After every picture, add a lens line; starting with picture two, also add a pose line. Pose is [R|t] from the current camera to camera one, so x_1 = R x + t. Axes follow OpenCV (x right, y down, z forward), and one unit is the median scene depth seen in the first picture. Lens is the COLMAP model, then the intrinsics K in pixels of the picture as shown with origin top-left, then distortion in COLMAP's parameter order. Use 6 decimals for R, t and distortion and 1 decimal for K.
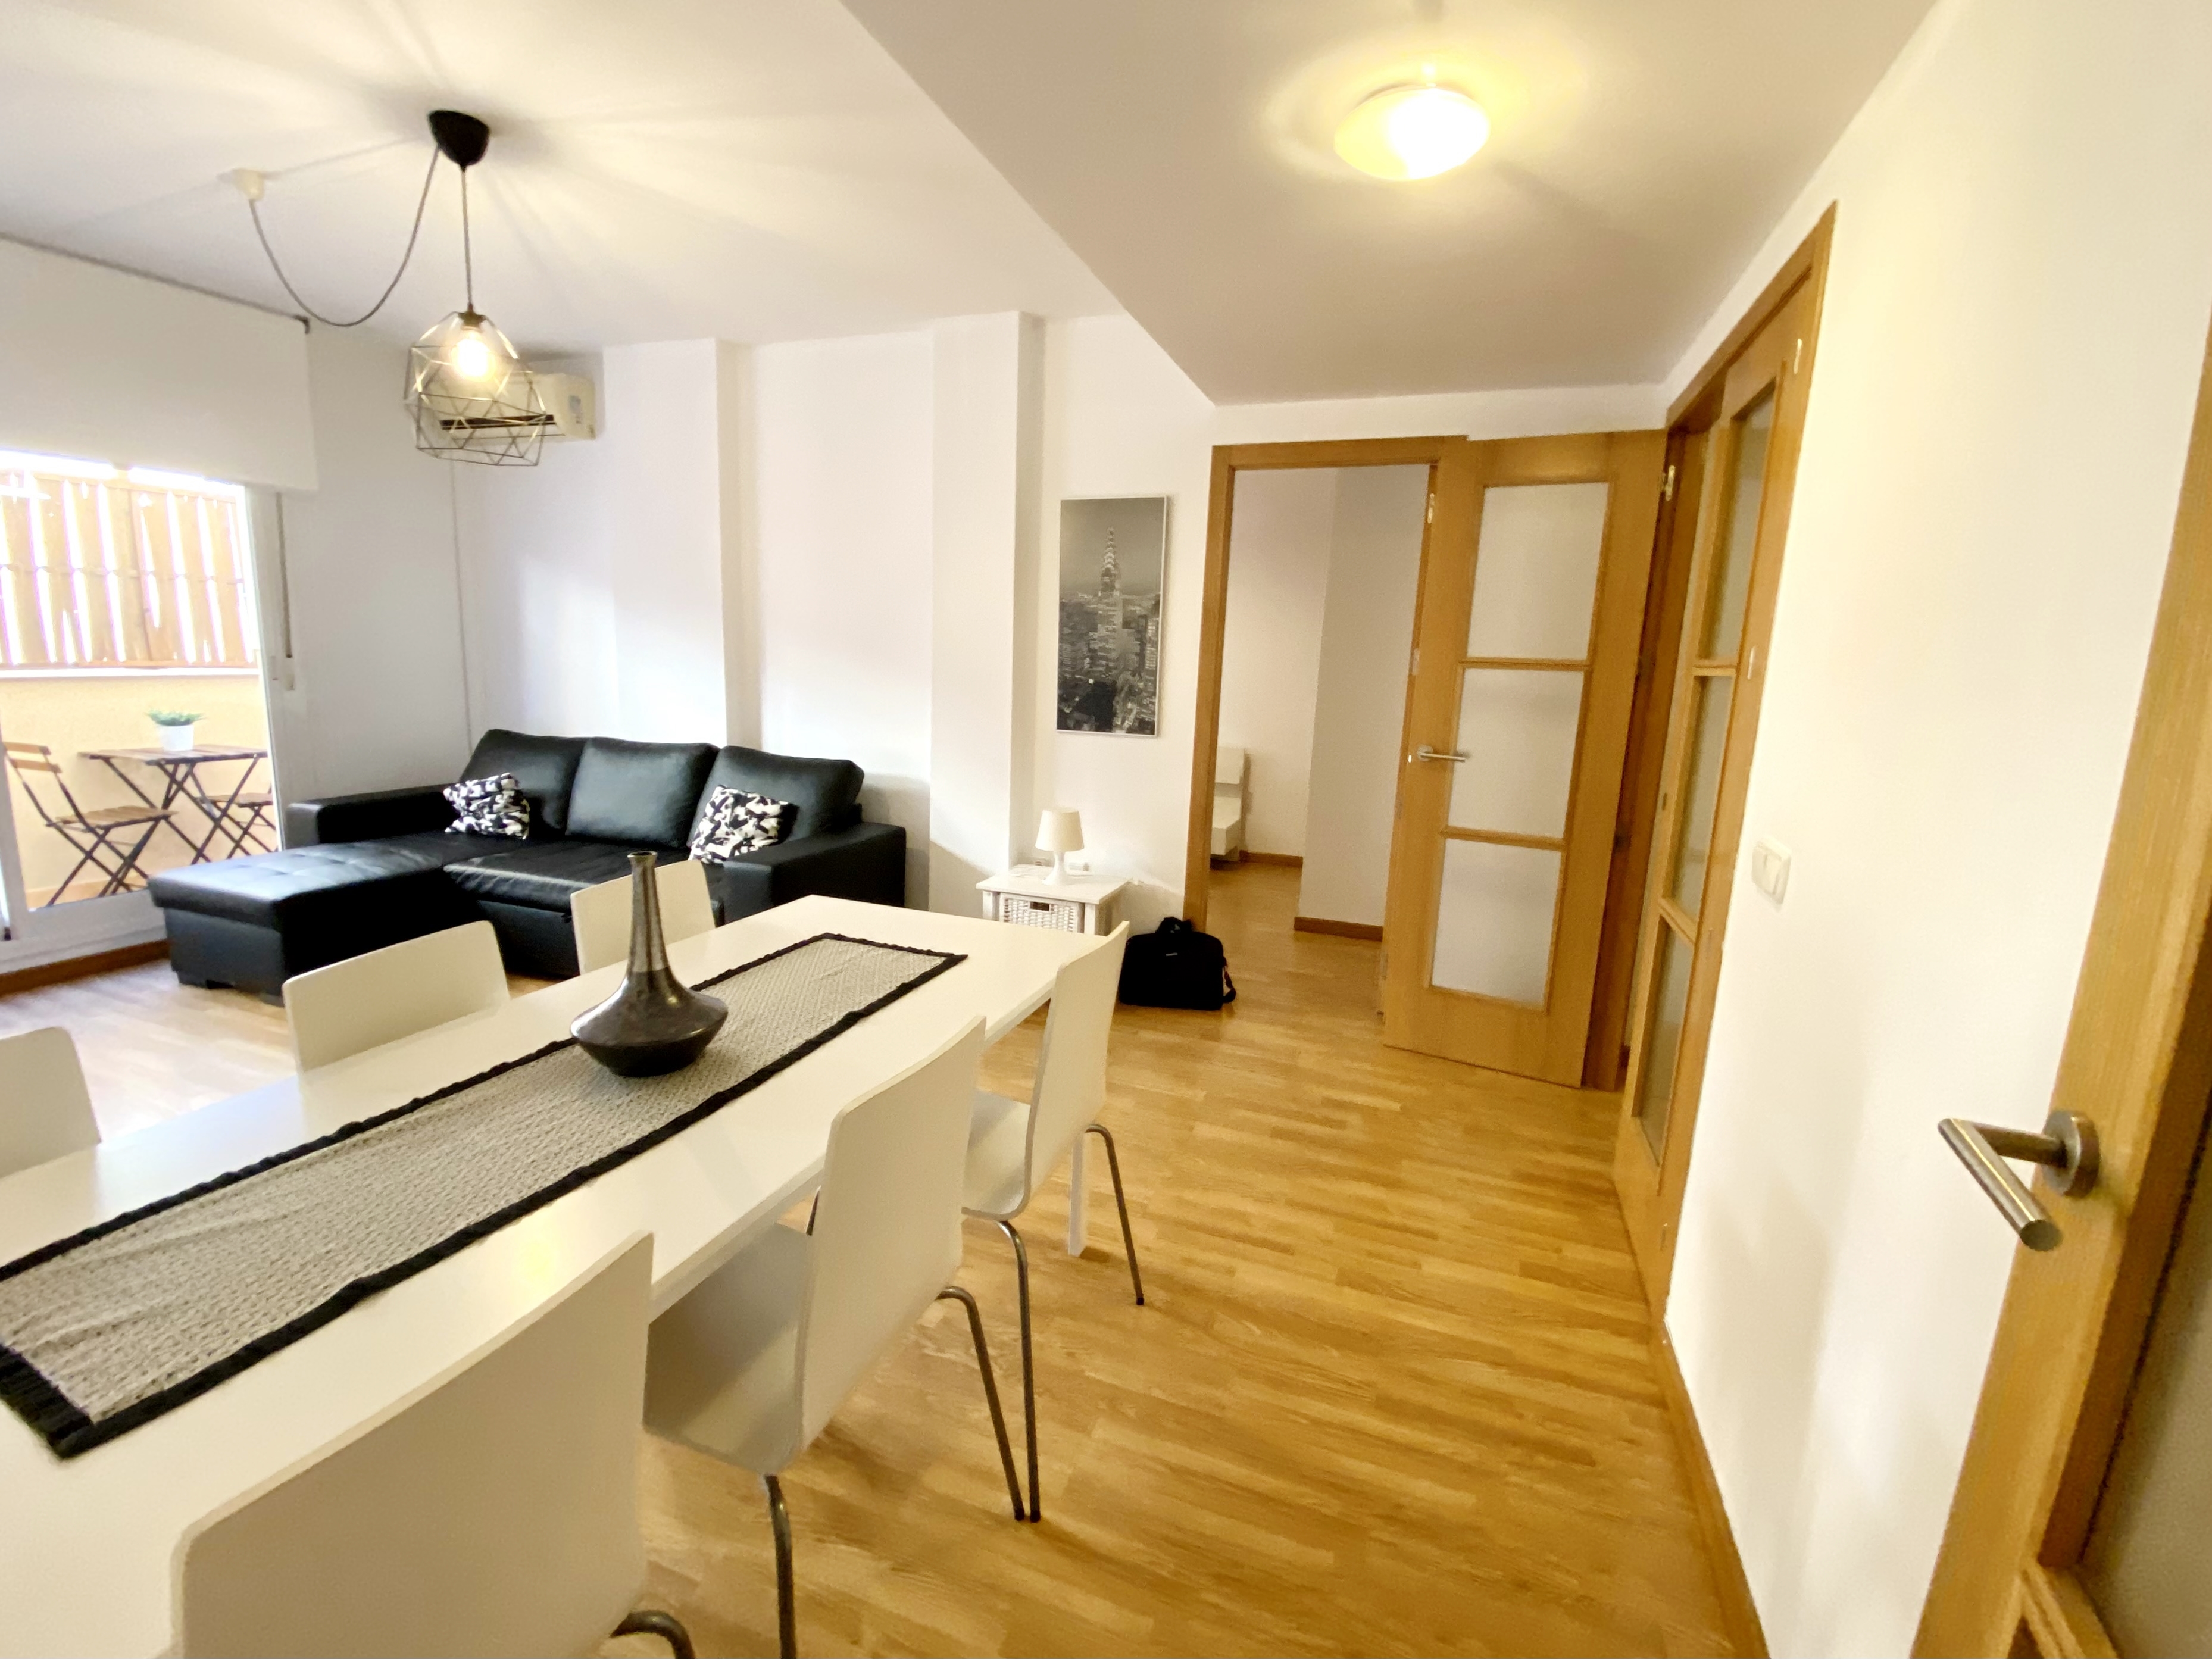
lens RADIAL K [[965.6, 0, 1101.7], [0, 965.6, 825.1], [0, 0, 1]] dist [0.014737, -0.018686]
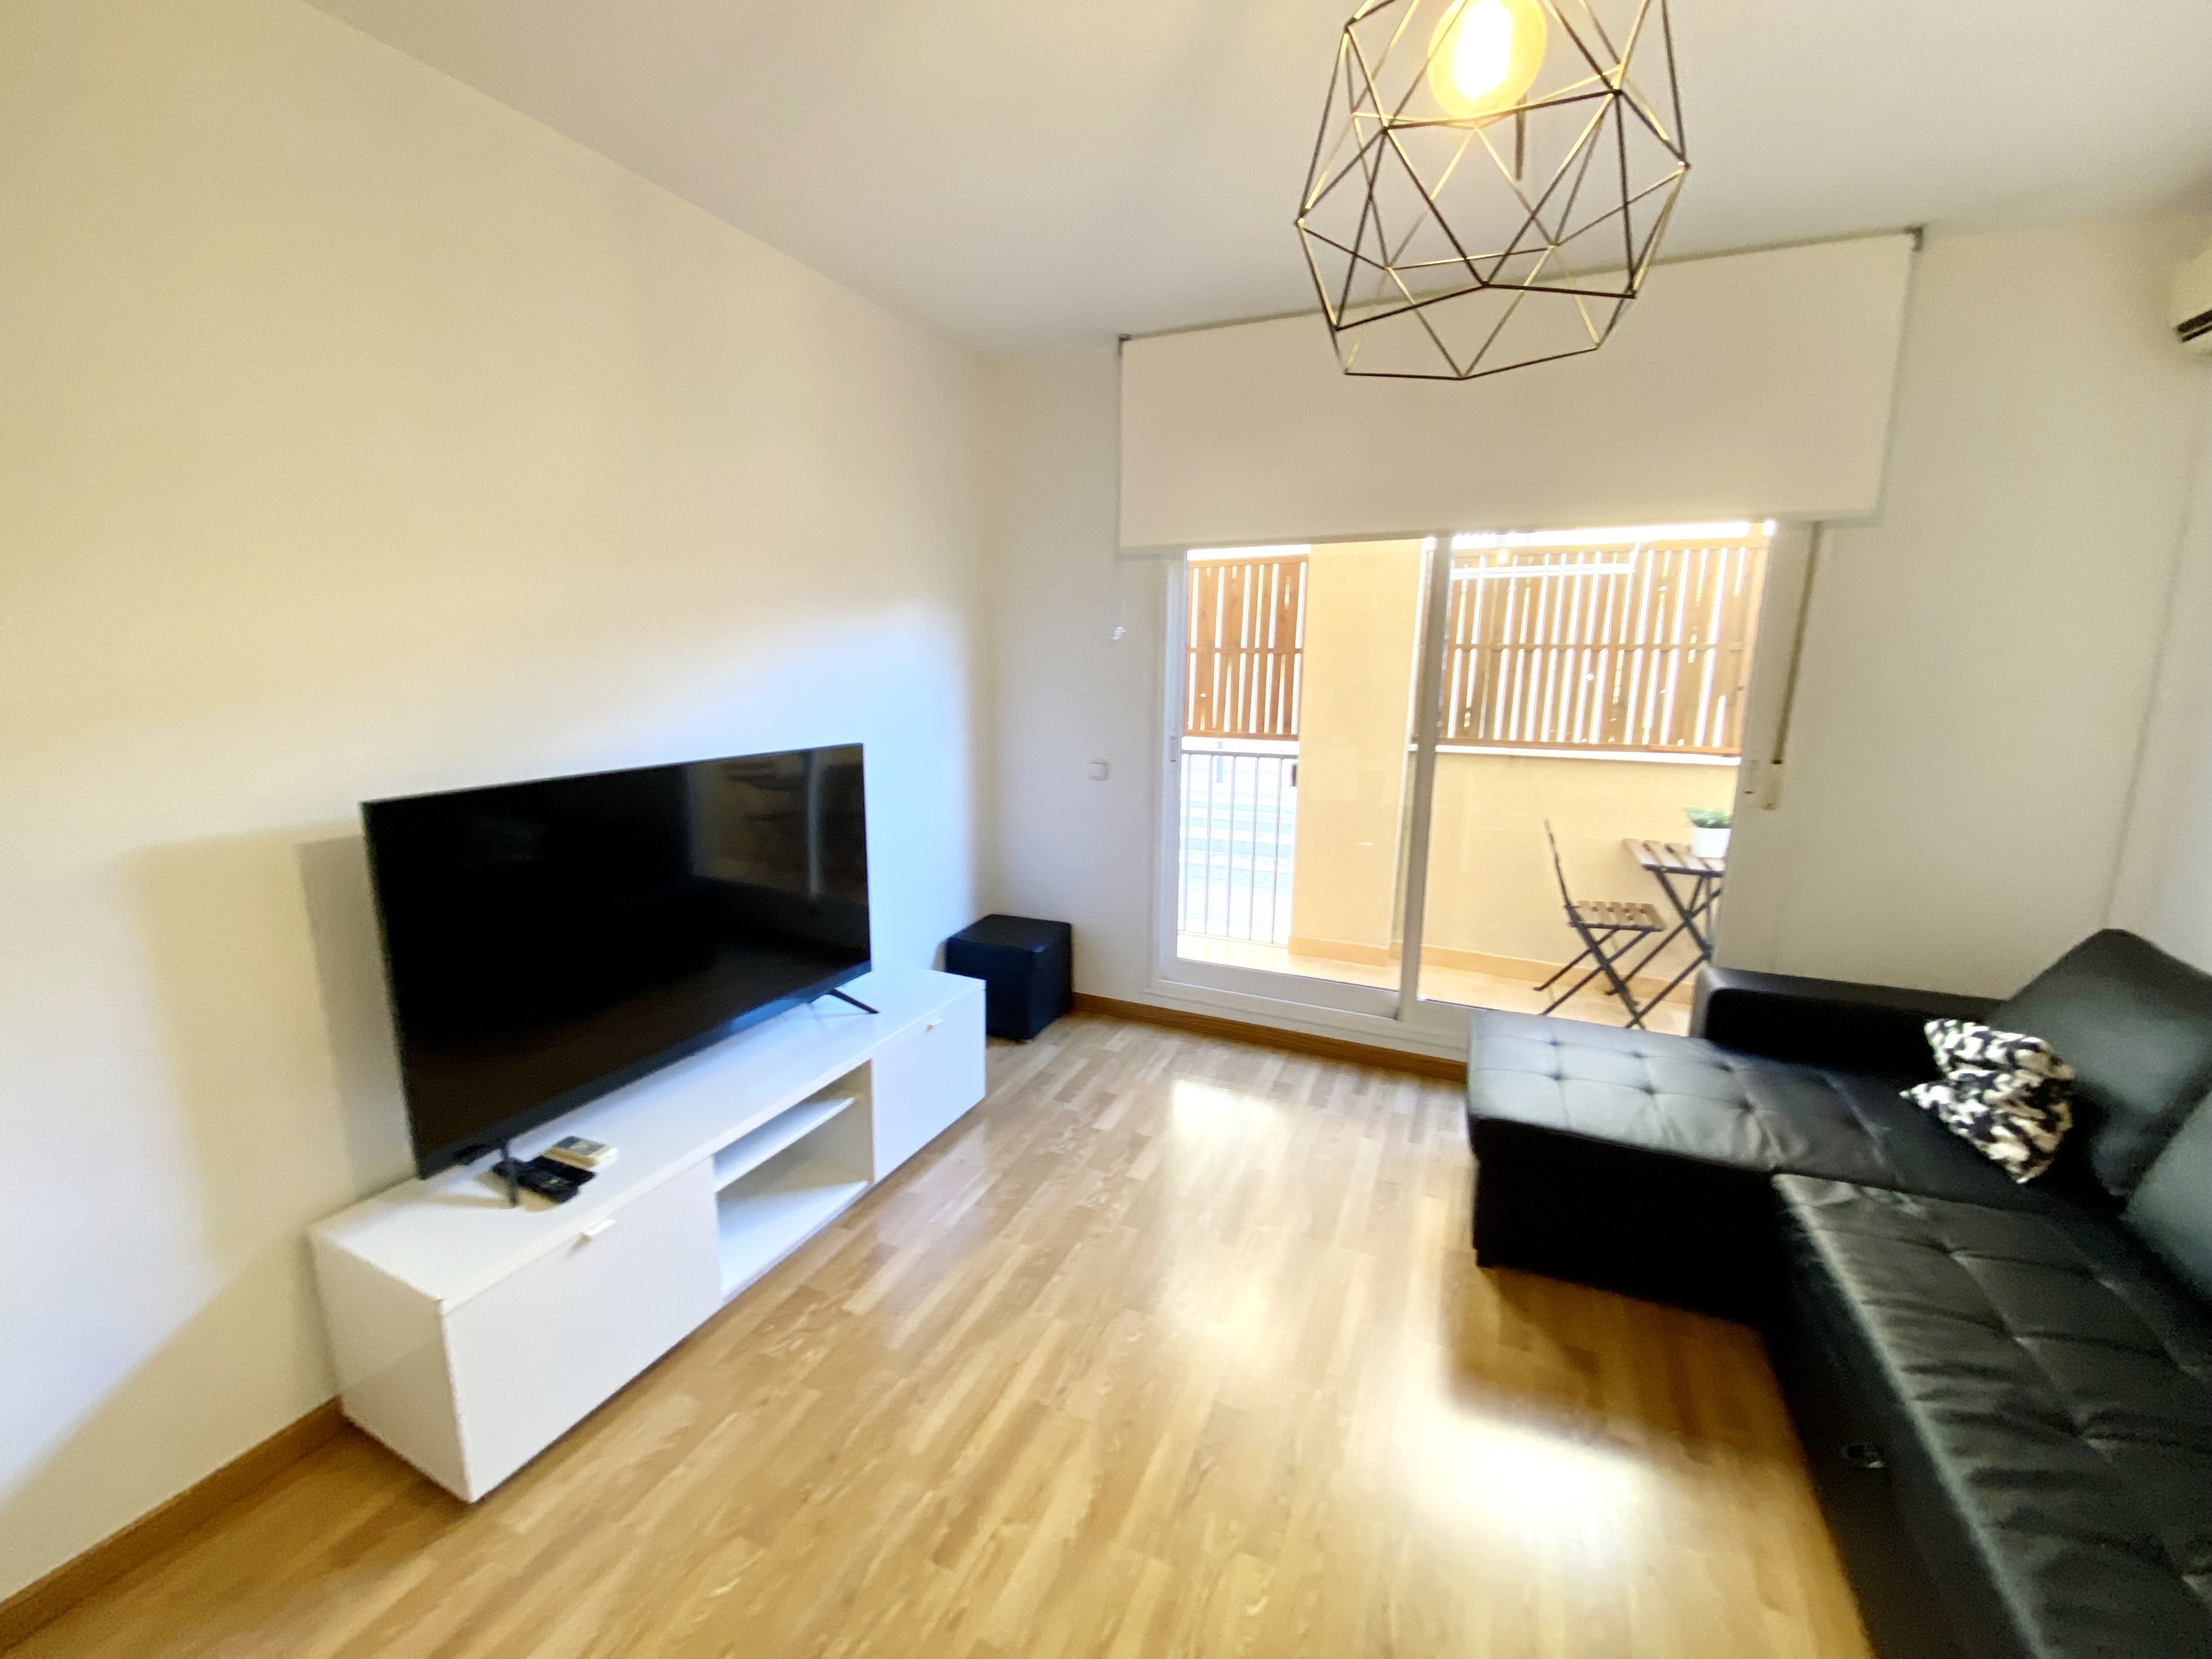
lens RADIAL K [[886.9, 0, 1106.0], [0, 886.9, 829.5], [0, 0, 1]] dist [0.022685, -0.021658]
pose [[-0.062288, 0.151453, -0.986500, -0.192702], [-0.184016, 0.969731, 0.160498, -0.154772], [0.980948, 0.191529, -0.032533, 0.610060]]
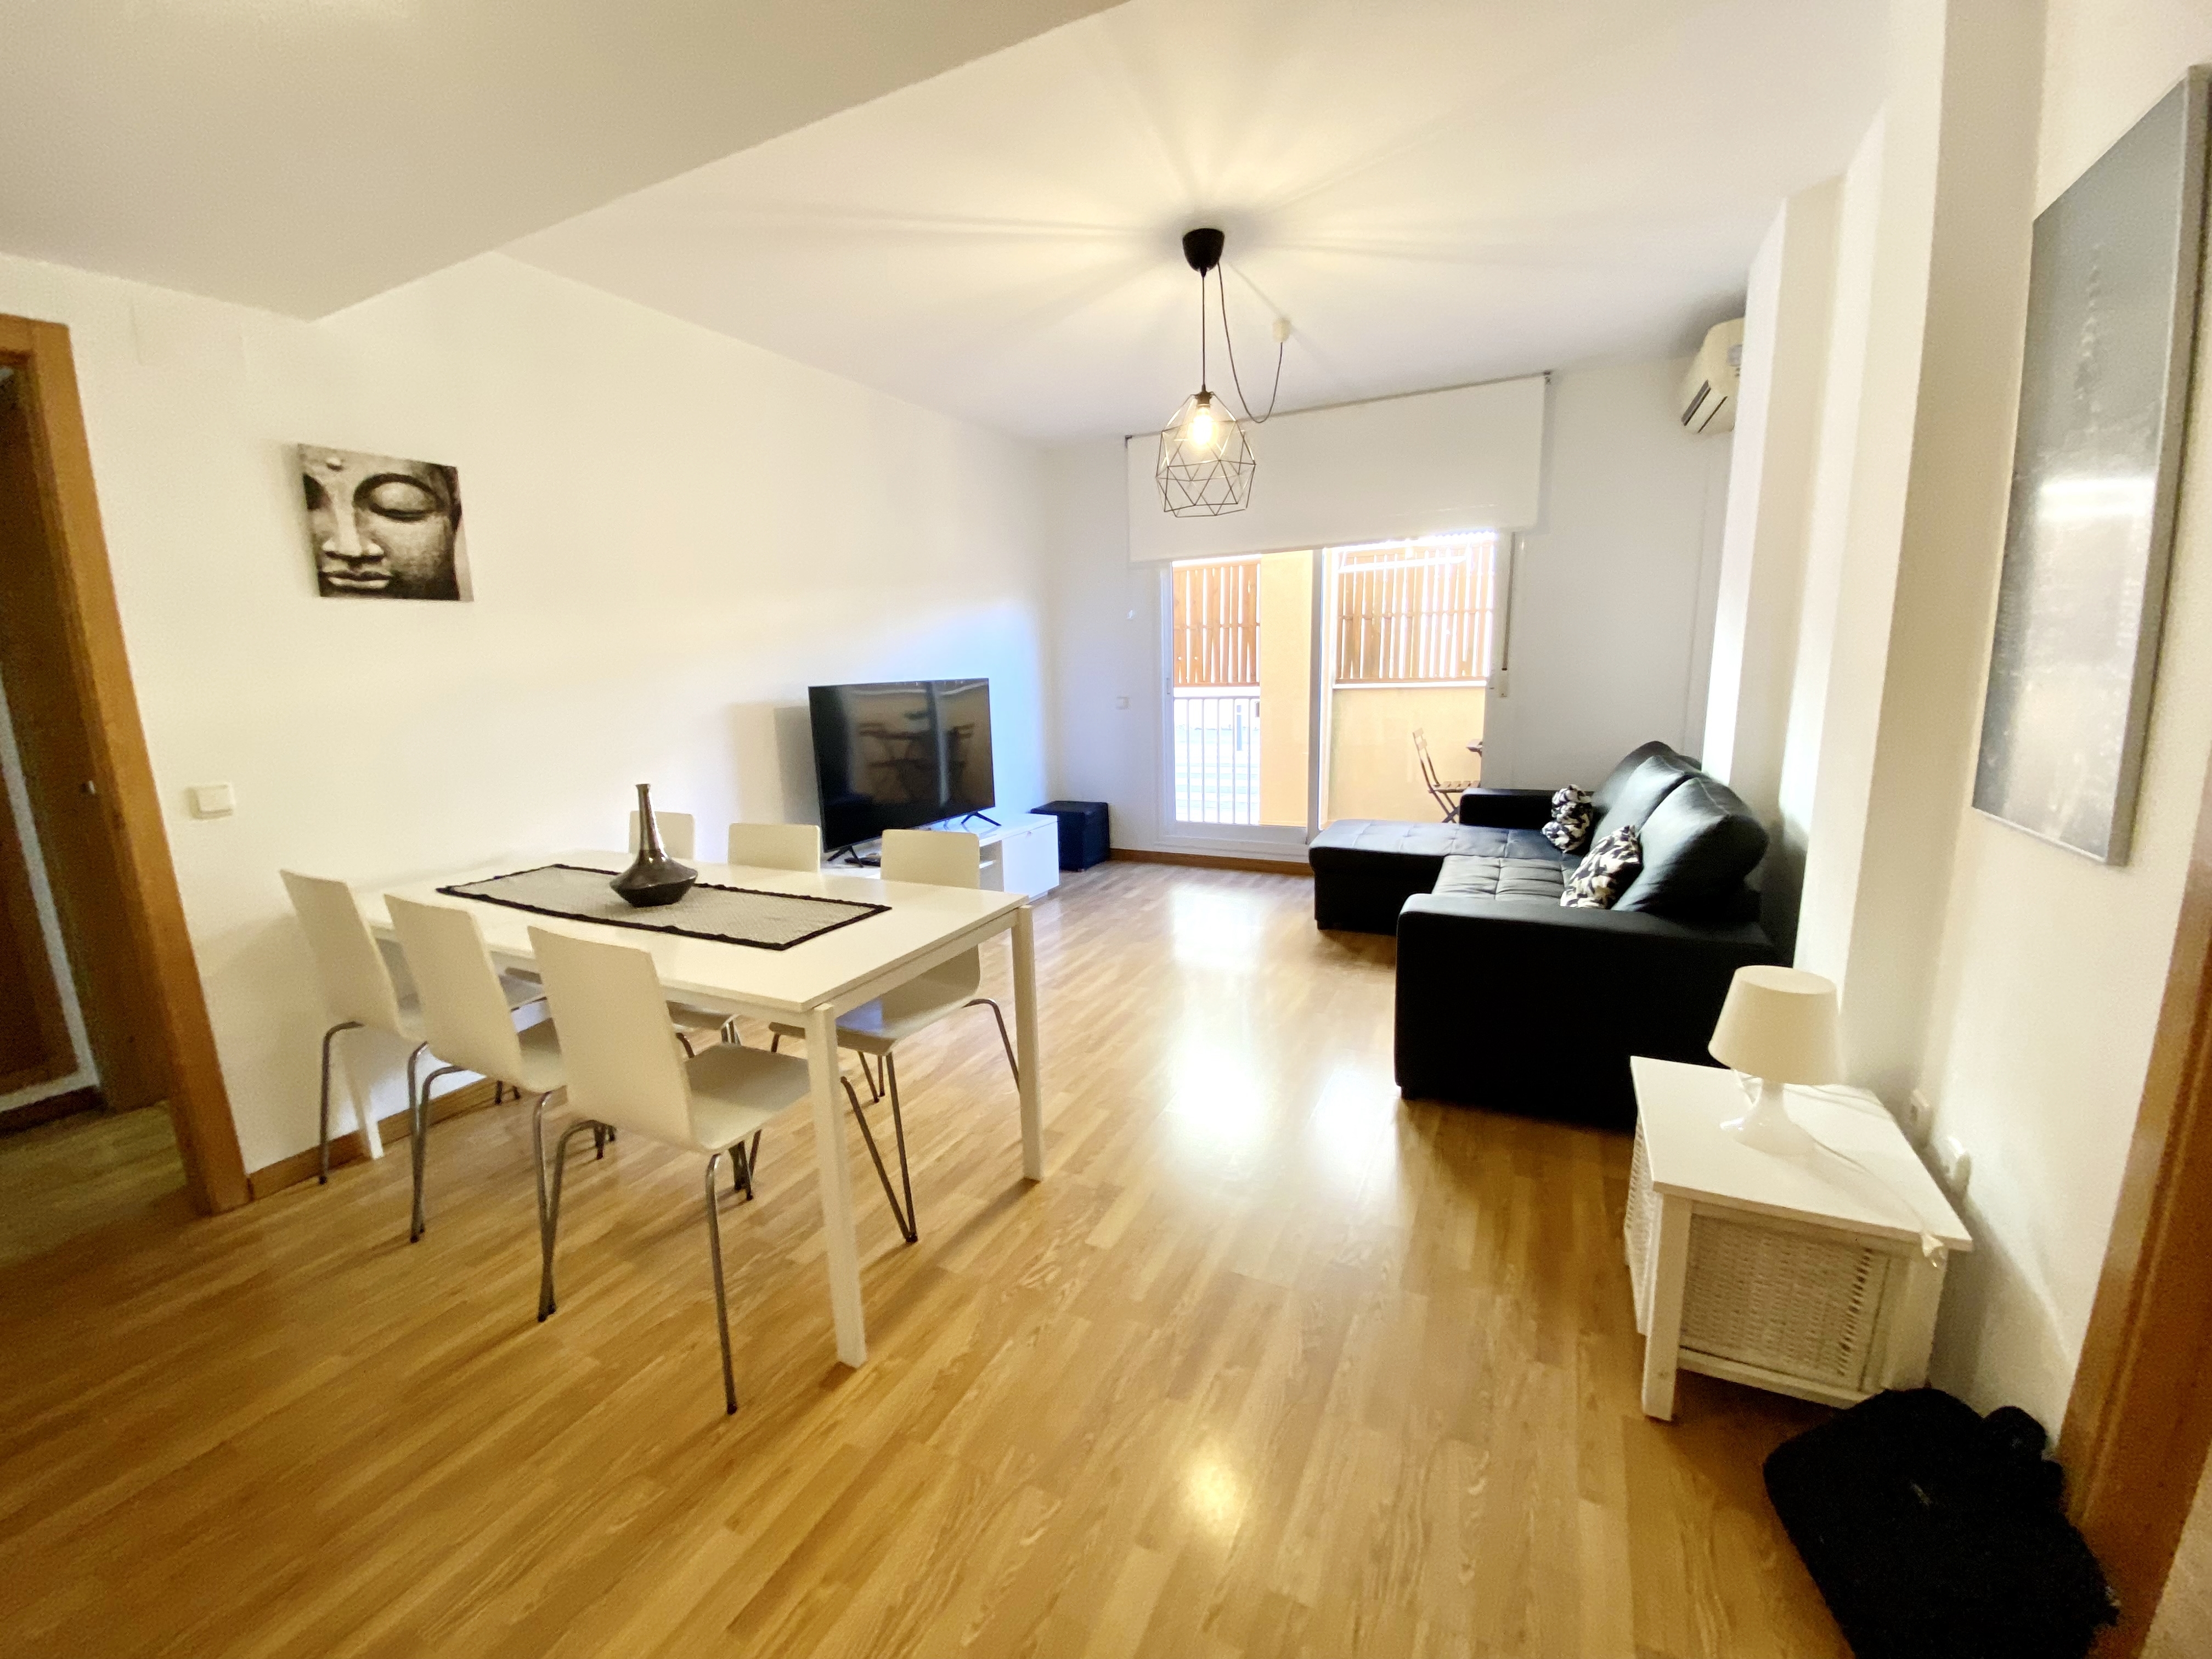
lens RADIAL K [[891.7, 0, 1099.6], [0, 891.7, 825.9], [0, 0, 1]] dist [0.013472, -0.016952]
pose [[-0.115632, 0.148177, -0.982177, 0.372870], [-0.147022, 0.975366, 0.164459, -0.101421], [0.982351, 0.163418, -0.090998, 0.692121]]
